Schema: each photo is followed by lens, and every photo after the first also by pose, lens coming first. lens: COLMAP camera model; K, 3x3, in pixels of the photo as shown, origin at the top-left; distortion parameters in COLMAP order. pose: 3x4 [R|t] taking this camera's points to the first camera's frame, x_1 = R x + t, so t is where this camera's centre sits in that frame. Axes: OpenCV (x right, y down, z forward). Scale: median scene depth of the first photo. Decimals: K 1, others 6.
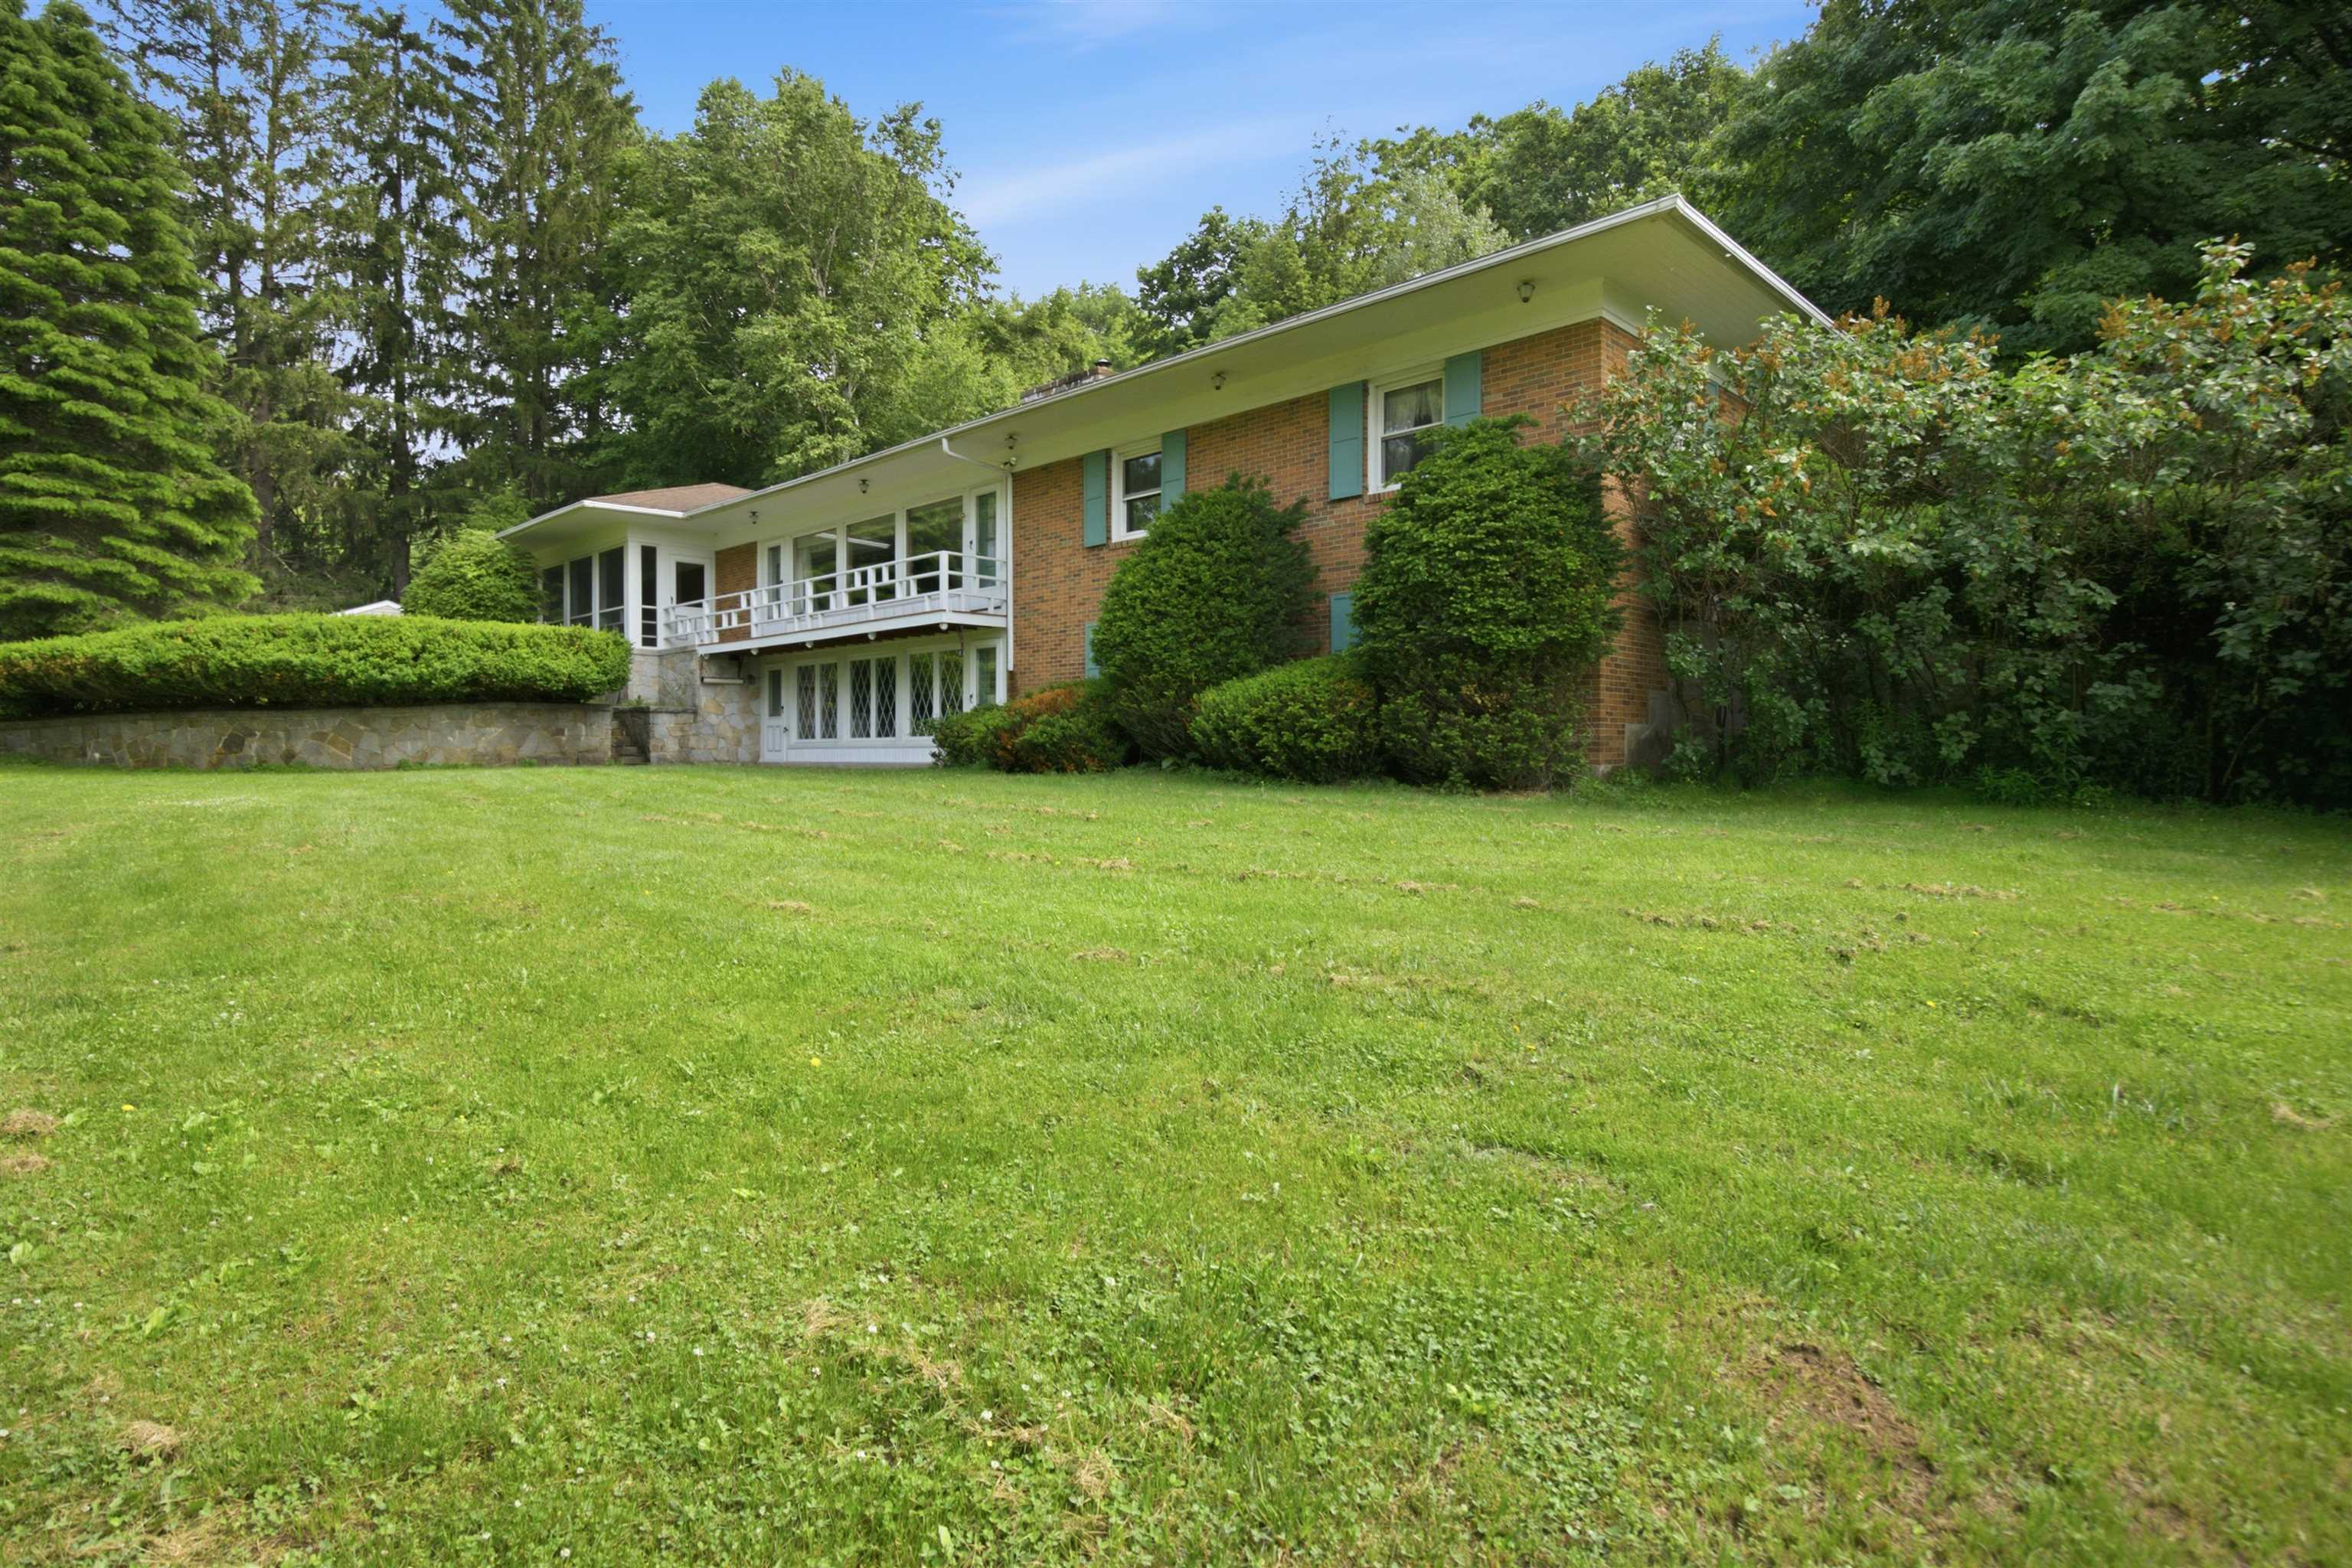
lens RADIAL K [[1278.1, 0, 1184.9], [0, 1278.1, 779.1], [0, 0, 1]] dist [0.001196, -0.003081]
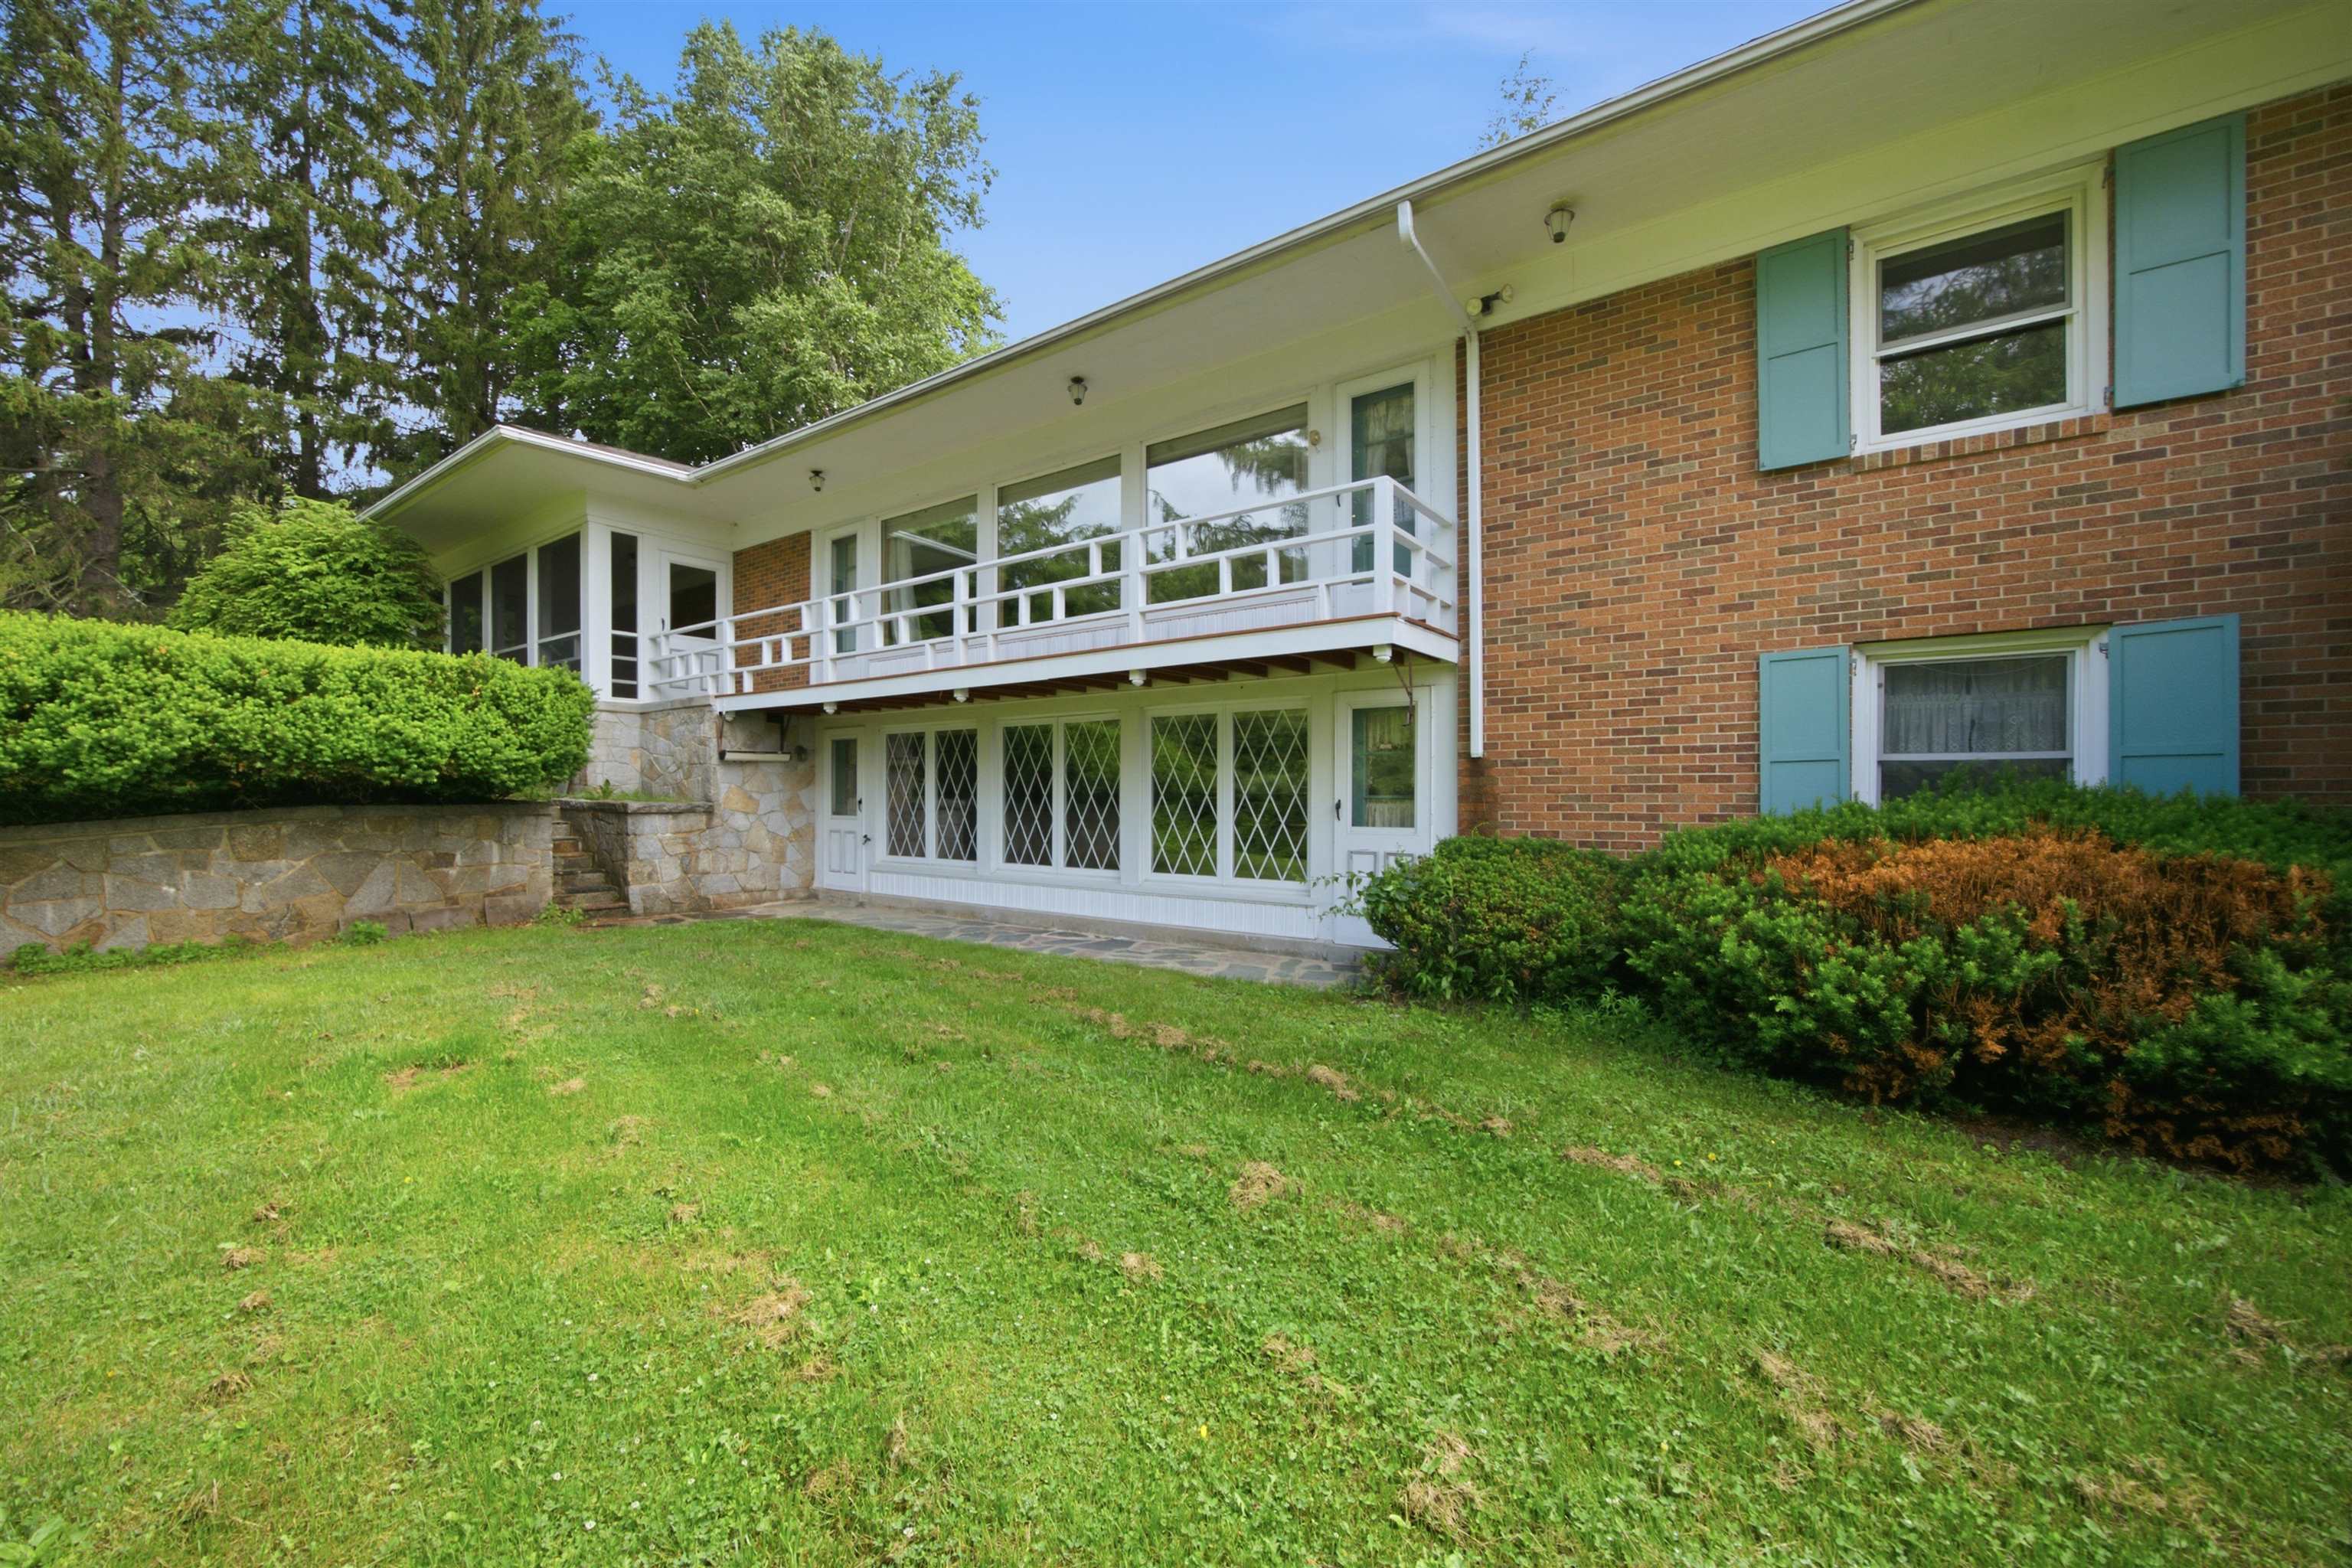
lens RADIAL K [[935.0, 0, 1166.5], [0, 935.0, 803.2], [0, 0, 1]] dist [-0.009536, 0.001419]
pose [[0.989858, -0.000493, 0.142063, -0.235559], [0.001212, 0.999987, -0.004976, -0.053161], [-0.142059, 0.005097, 0.989845, 0.544796]]
